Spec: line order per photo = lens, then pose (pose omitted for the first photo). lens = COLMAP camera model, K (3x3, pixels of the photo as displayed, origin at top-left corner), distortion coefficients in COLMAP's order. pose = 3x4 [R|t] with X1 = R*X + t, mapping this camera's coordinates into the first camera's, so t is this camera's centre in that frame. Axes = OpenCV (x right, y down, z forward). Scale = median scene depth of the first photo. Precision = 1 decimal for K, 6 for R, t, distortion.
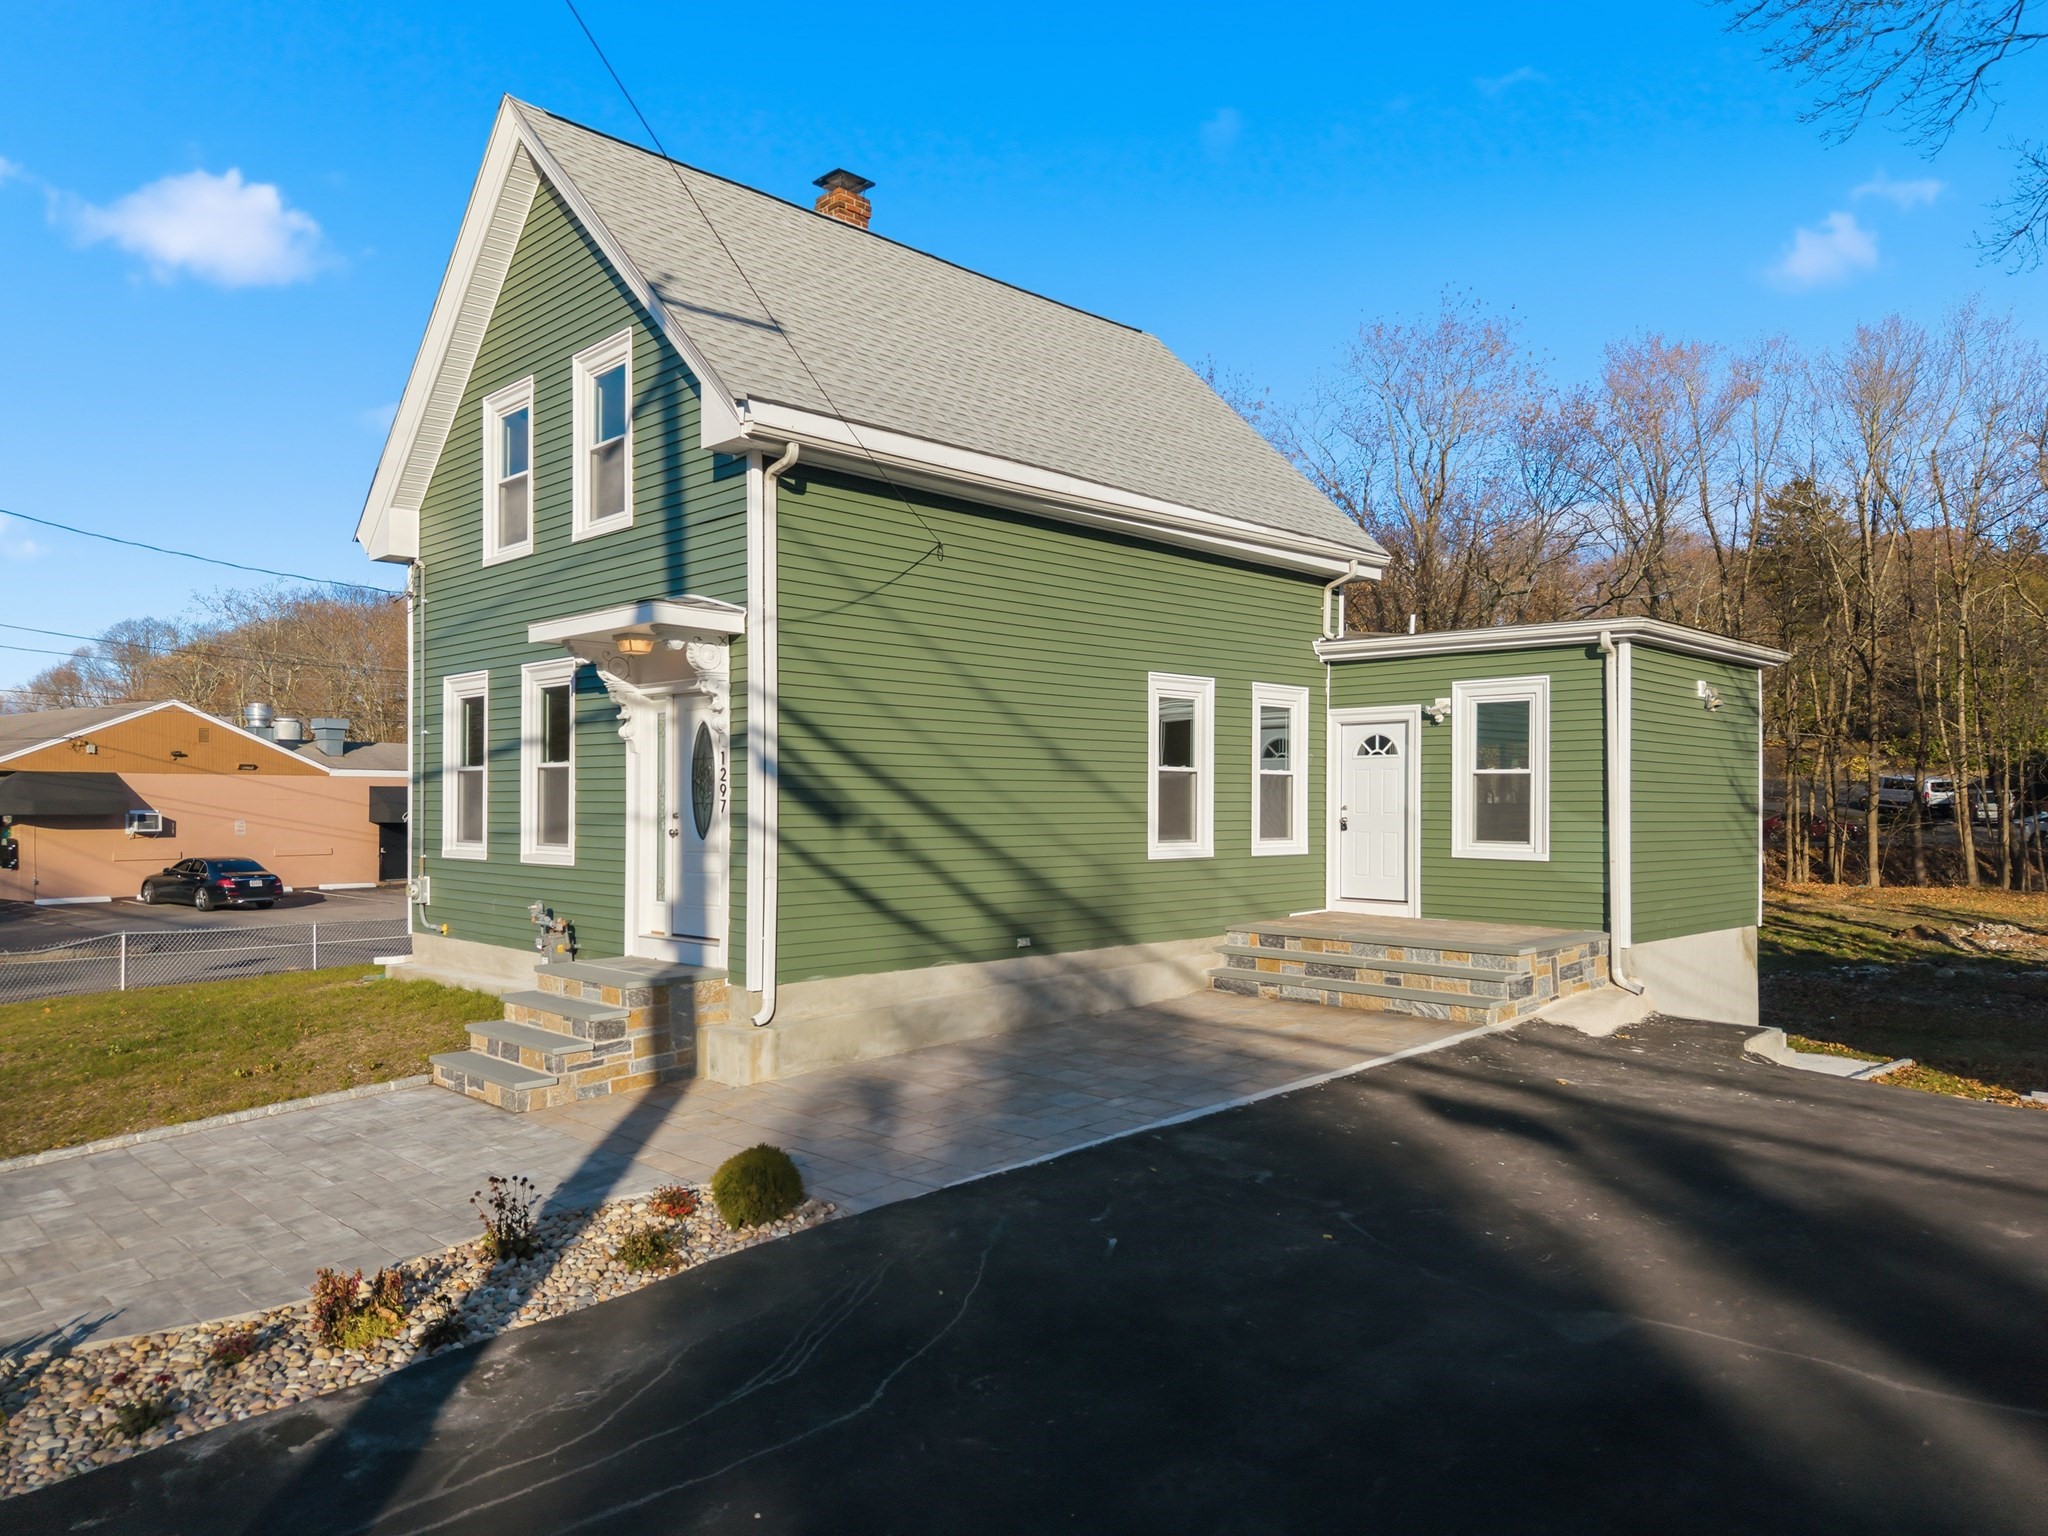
lens RADIAL K [[1403.8, 0, 1022.9], [0, 1403.8, 684.3], [0, 0, 1]] dist [0.026721, 0.001022]
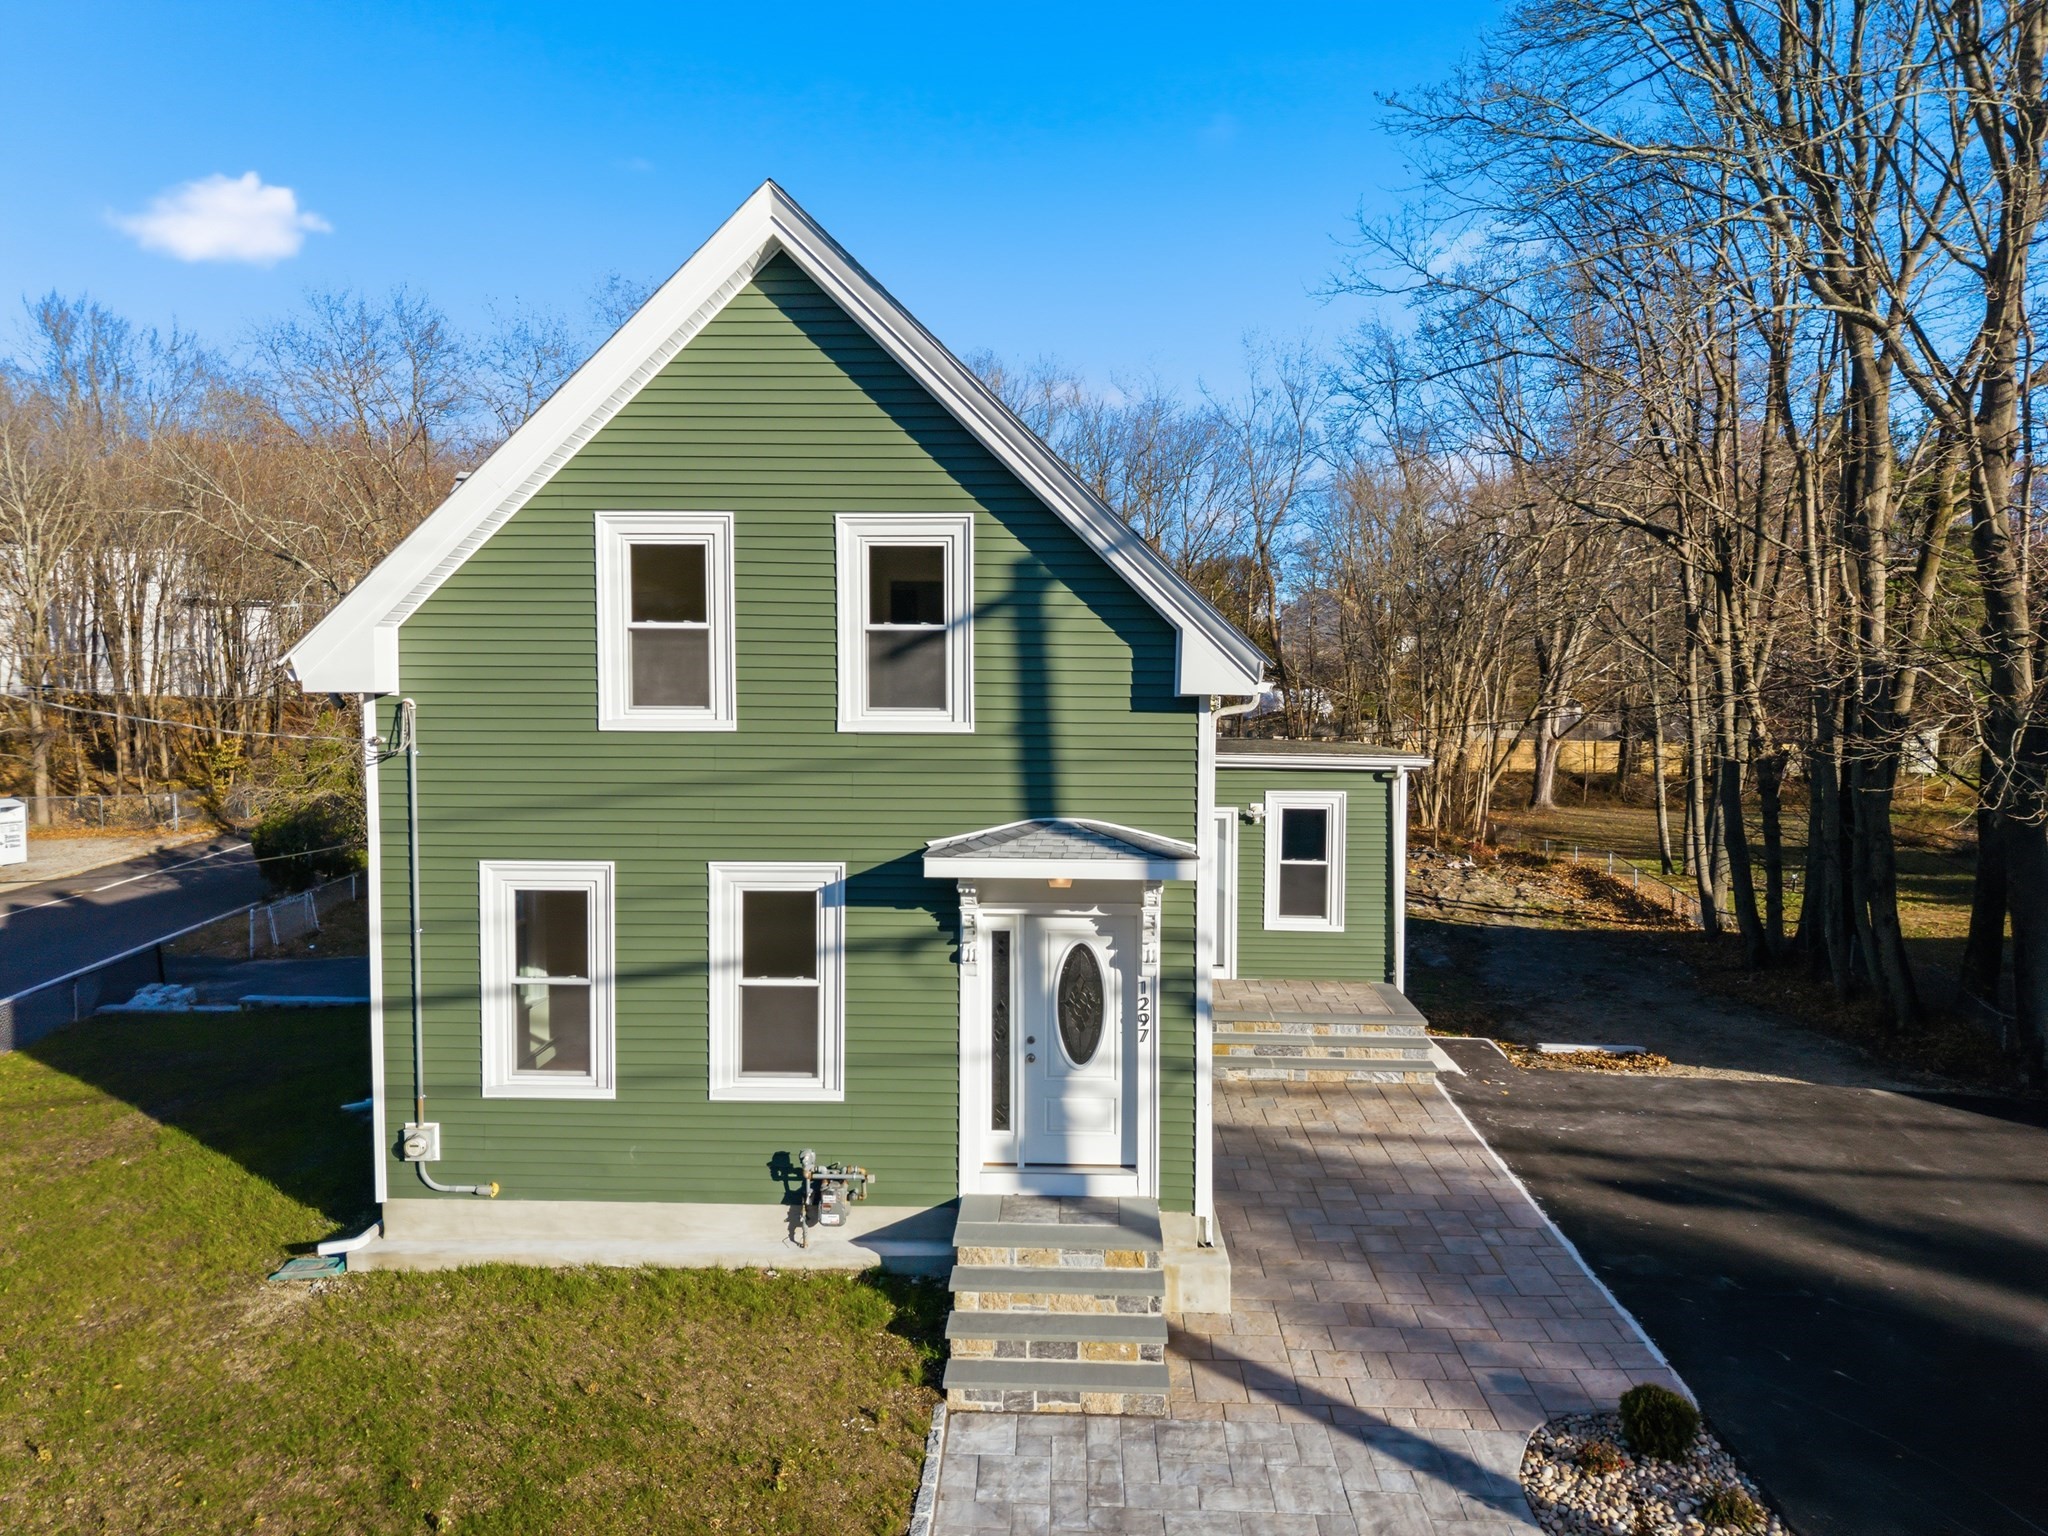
lens RADIAL K [[1365.6, 0, 1024.0], [0, 1365.6, 768.0], [0, 0, 1]] dist [-0.002658, 0.001615]
pose [[0.725538, -0.046963, 0.686578, -0.704884], [-0.068453, 0.987796, 0.139904, -0.182357], [-0.684769, -0.148504, 0.713469, 0.293147]]
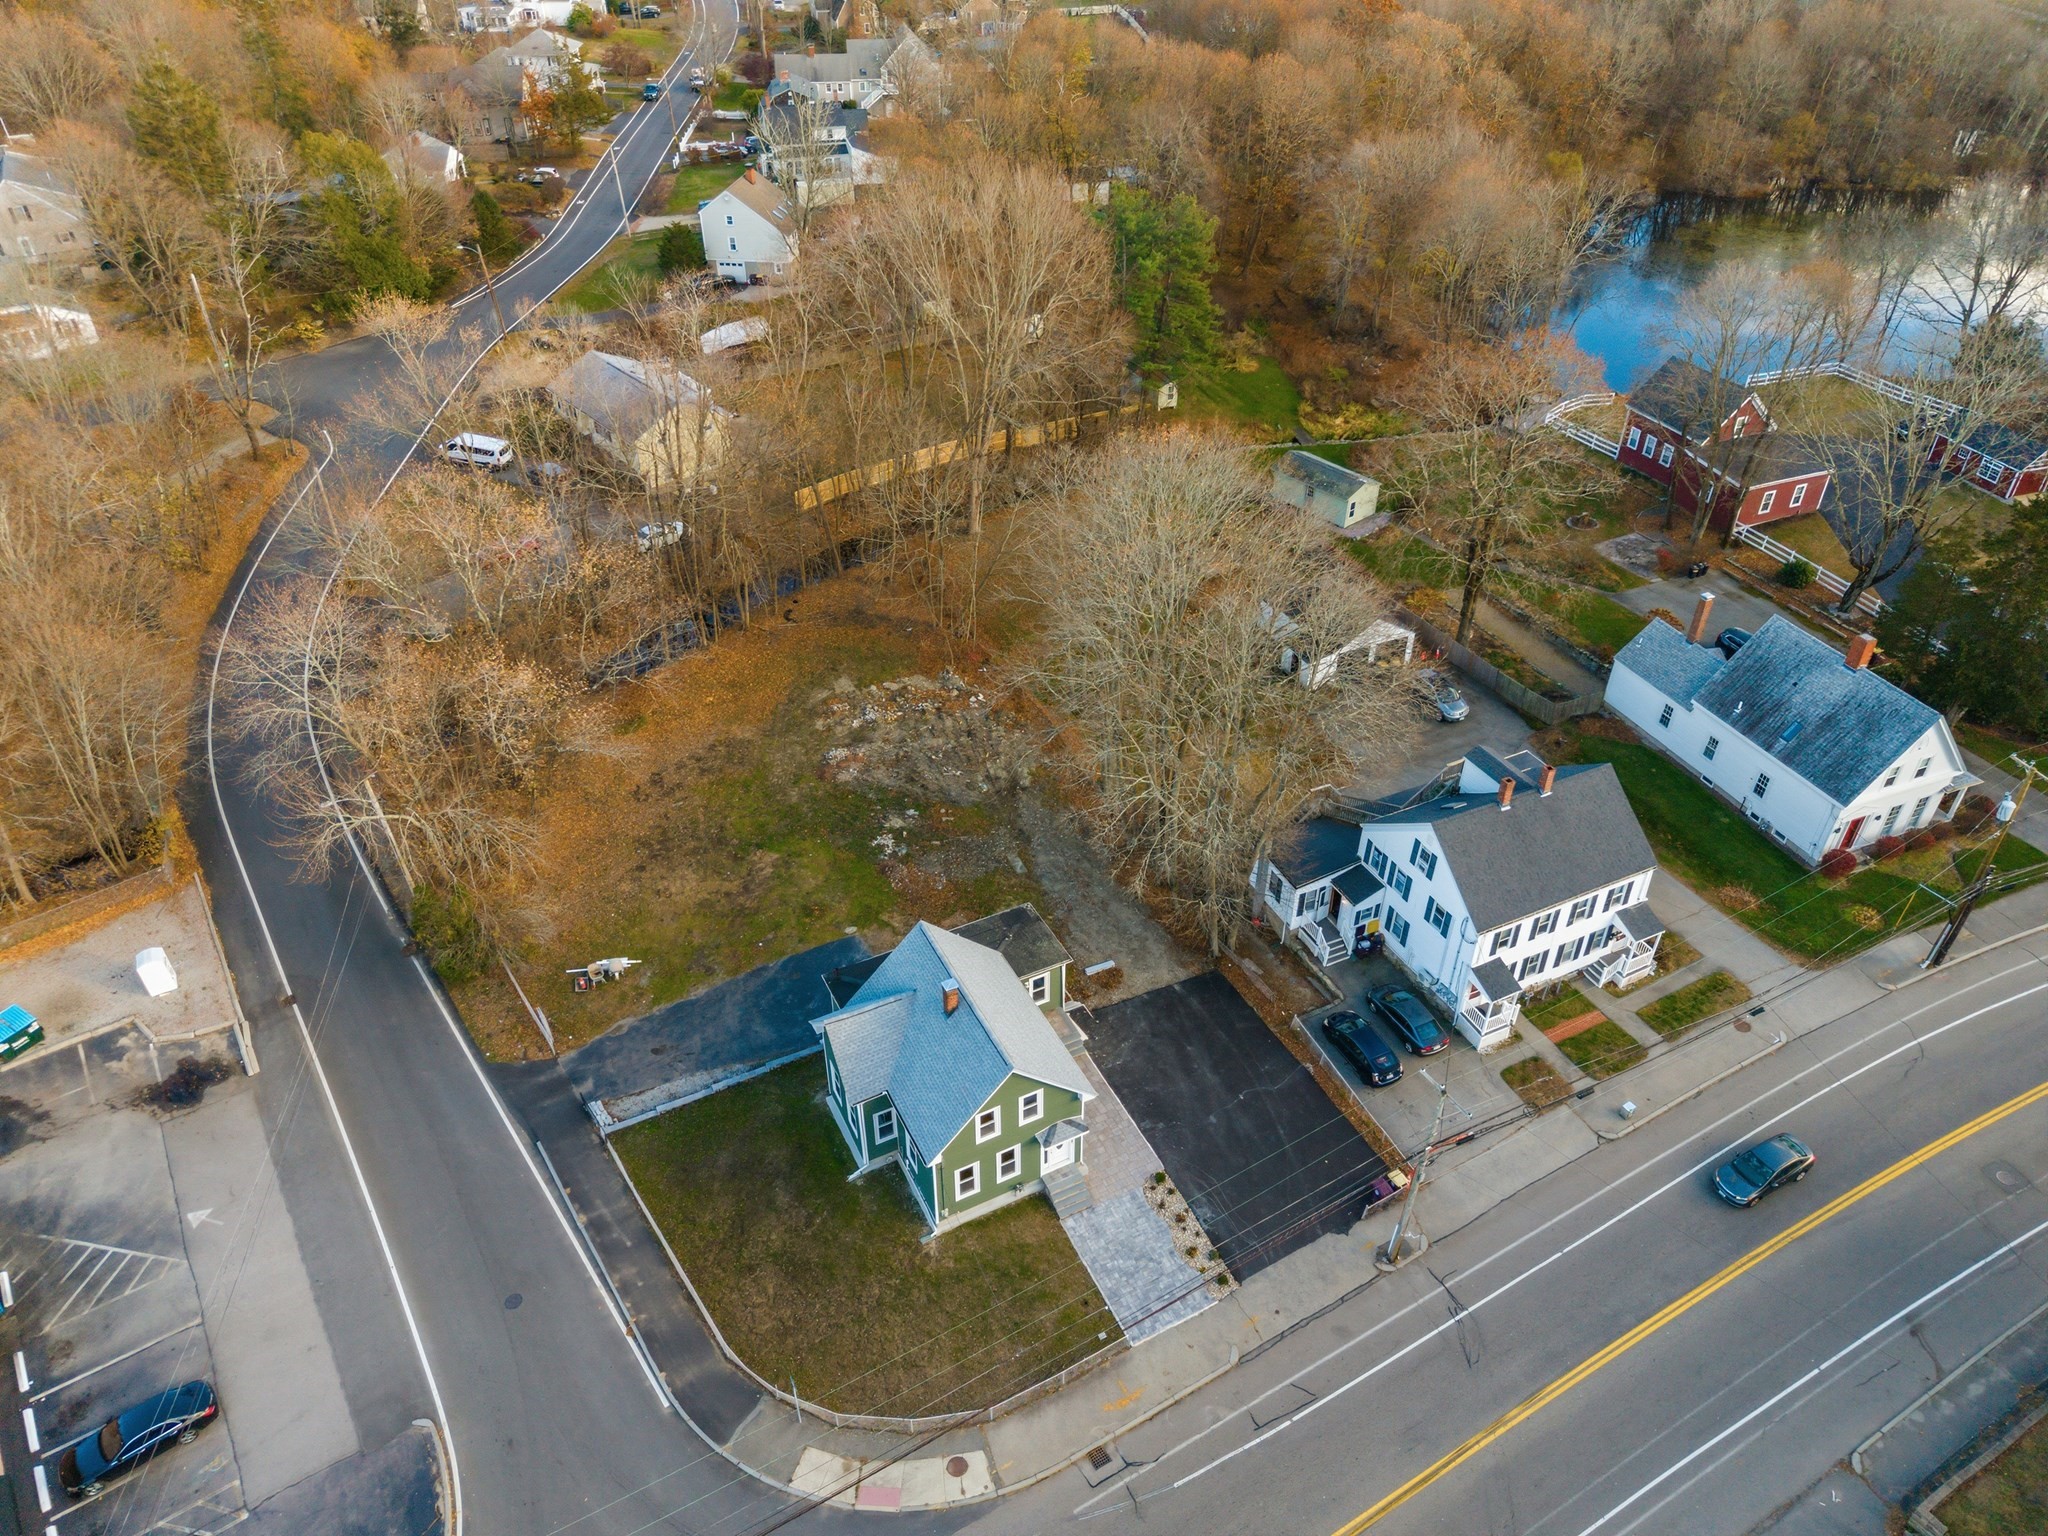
lens RADIAL K [[1365.6, 0, 1024.0], [0, 1365.6, 768.0], [0, 0, 1]] dist [-0.002658, 0.001615]
pose [[0.296814, -0.587459, 0.752857, -2.474317], [-0.090350, 0.767572, 0.634562, -3.171413], [-0.950651, -0.256368, 0.174749, 0.477845]]
